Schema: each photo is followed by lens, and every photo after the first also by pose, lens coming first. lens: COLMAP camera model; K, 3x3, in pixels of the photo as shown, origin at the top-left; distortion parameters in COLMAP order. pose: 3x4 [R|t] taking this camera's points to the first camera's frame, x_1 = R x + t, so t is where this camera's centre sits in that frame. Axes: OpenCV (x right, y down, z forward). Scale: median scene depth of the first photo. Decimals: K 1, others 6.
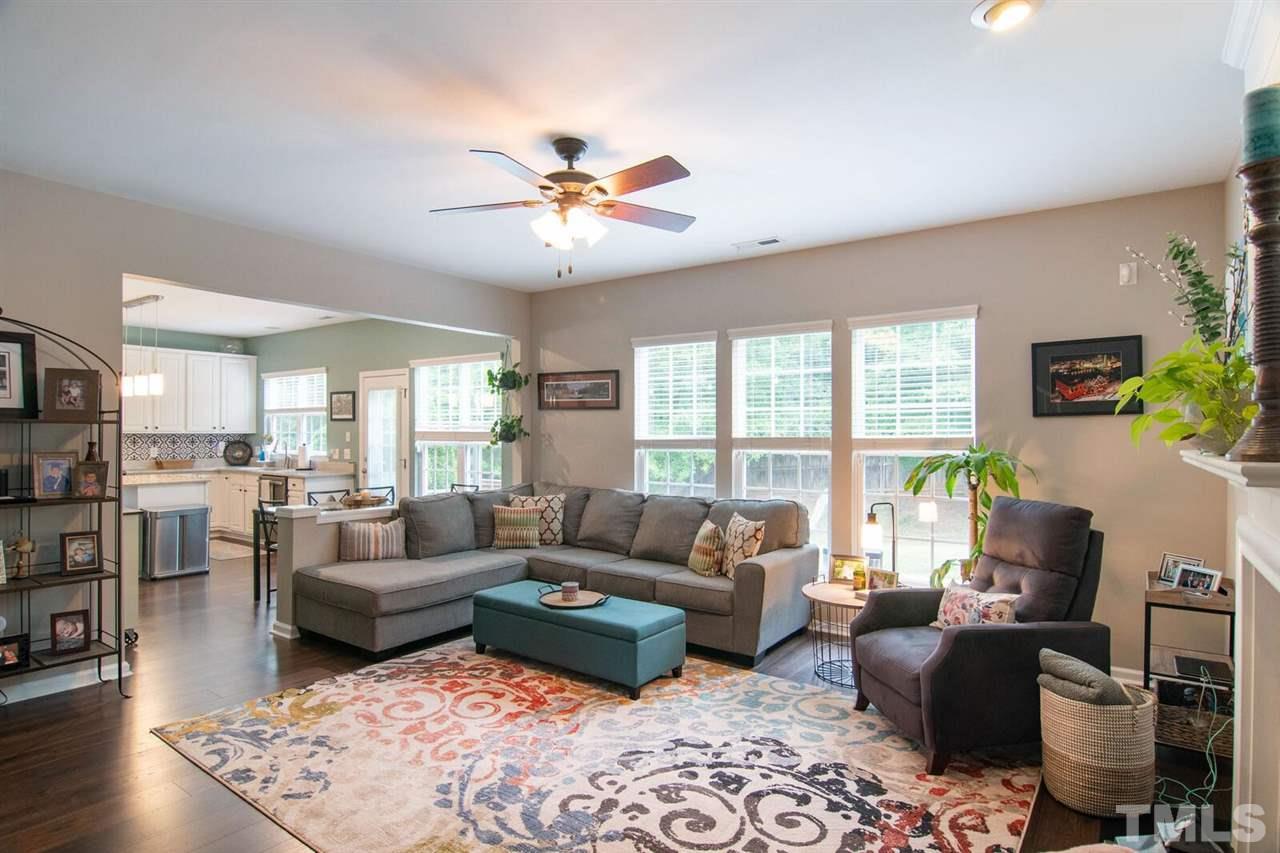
lens RADIAL K [[691.8, 0, 628.7], [0, 691.8, 434.5], [0, 0, 1]] dist [-0.011982, -0.012694]
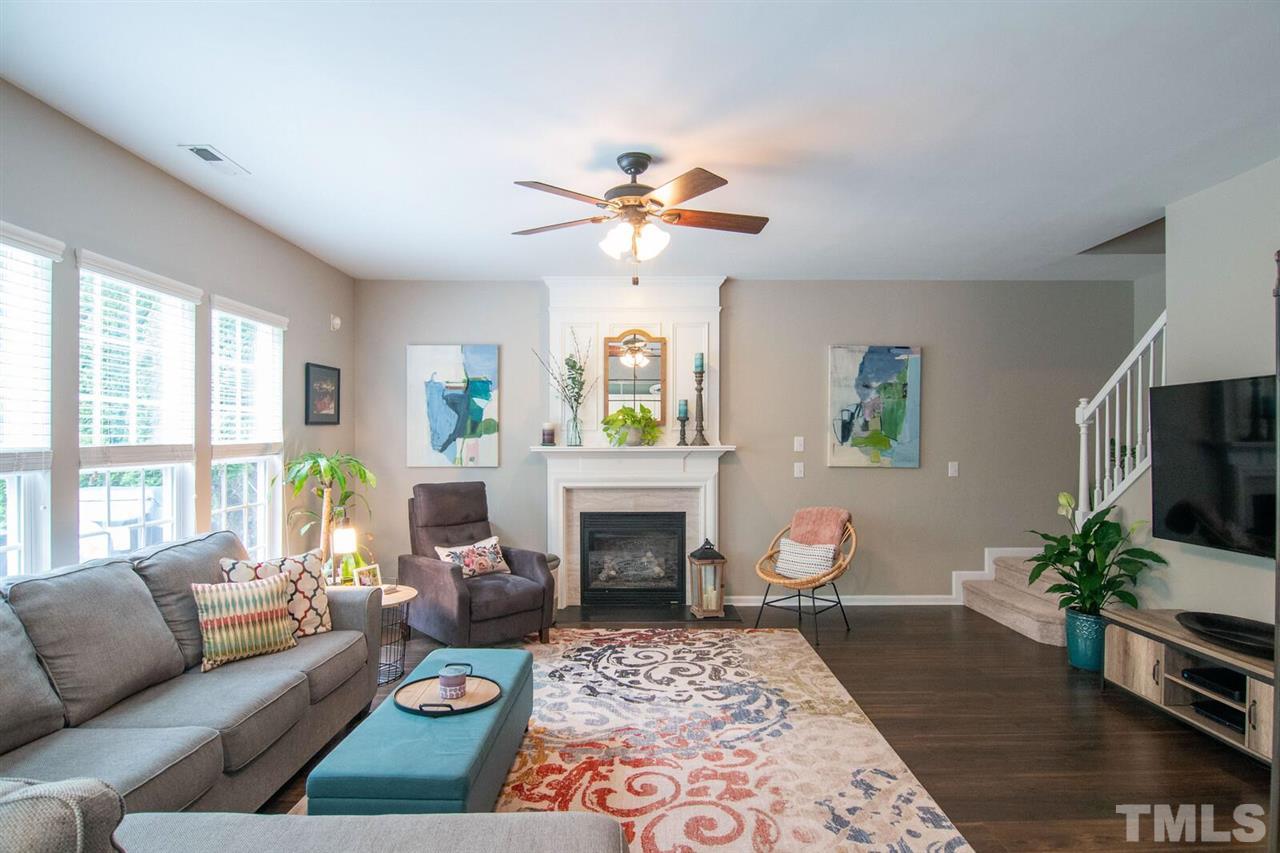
lens RADIAL K [[691.8, 0, 628.7], [0, 691.8, 434.5], [0, 0, 1]] dist [-0.011982, -0.012694]
pose [[-0.590217, 0.000414, 0.807244, -0.989143], [-0.005363, 0.999976, -0.004433, -0.011528], [-0.807227, -0.006946, -0.590201, 1.734716]]
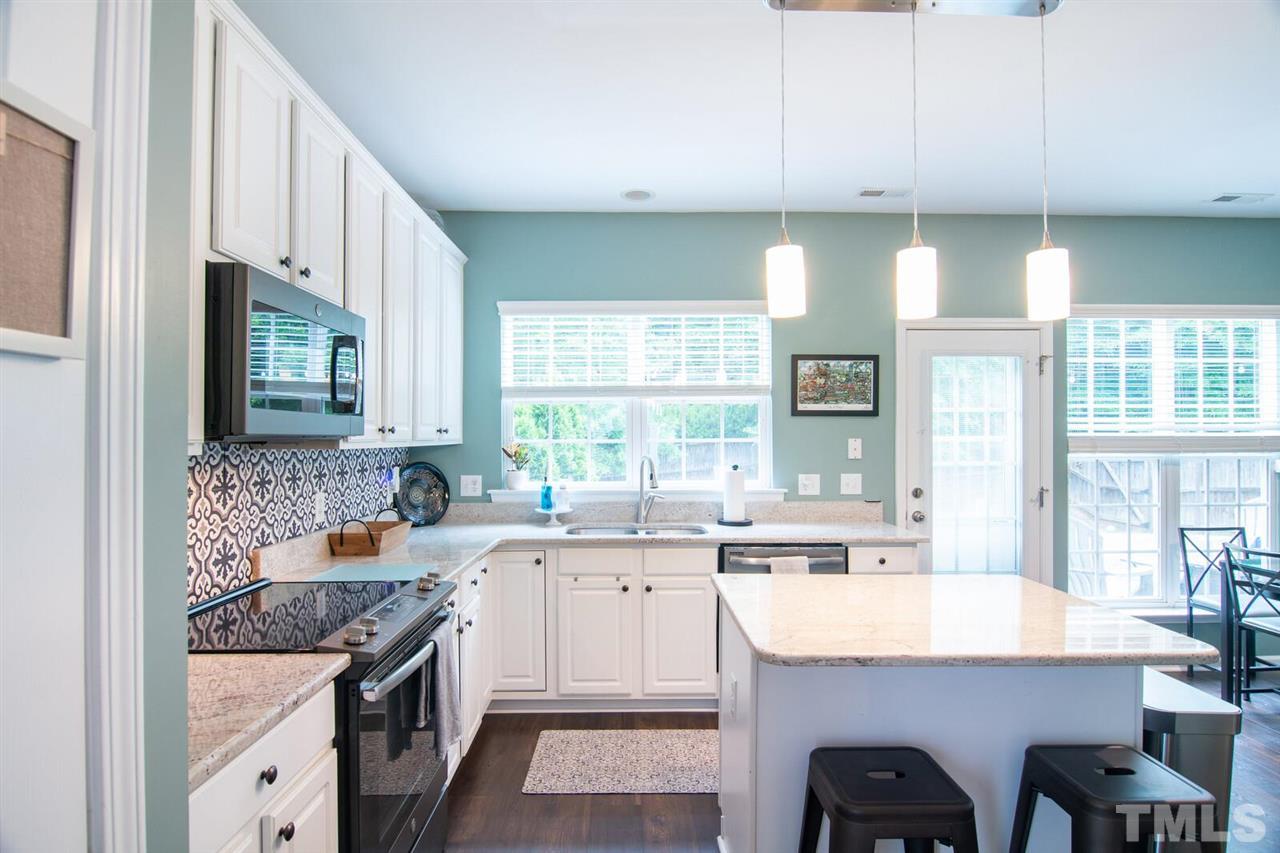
lens RADIAL K [[691.8, 0, 628.7], [0, 691.8, 434.5], [0, 0, 1]] dist [-0.011982, -0.012694]
pose [[0.800764, -0.007718, 0.598930, -2.355477], [0.008086, 0.999965, 0.002075, -0.025384], [-0.598925, 0.003181, 0.800799, 2.007057]]
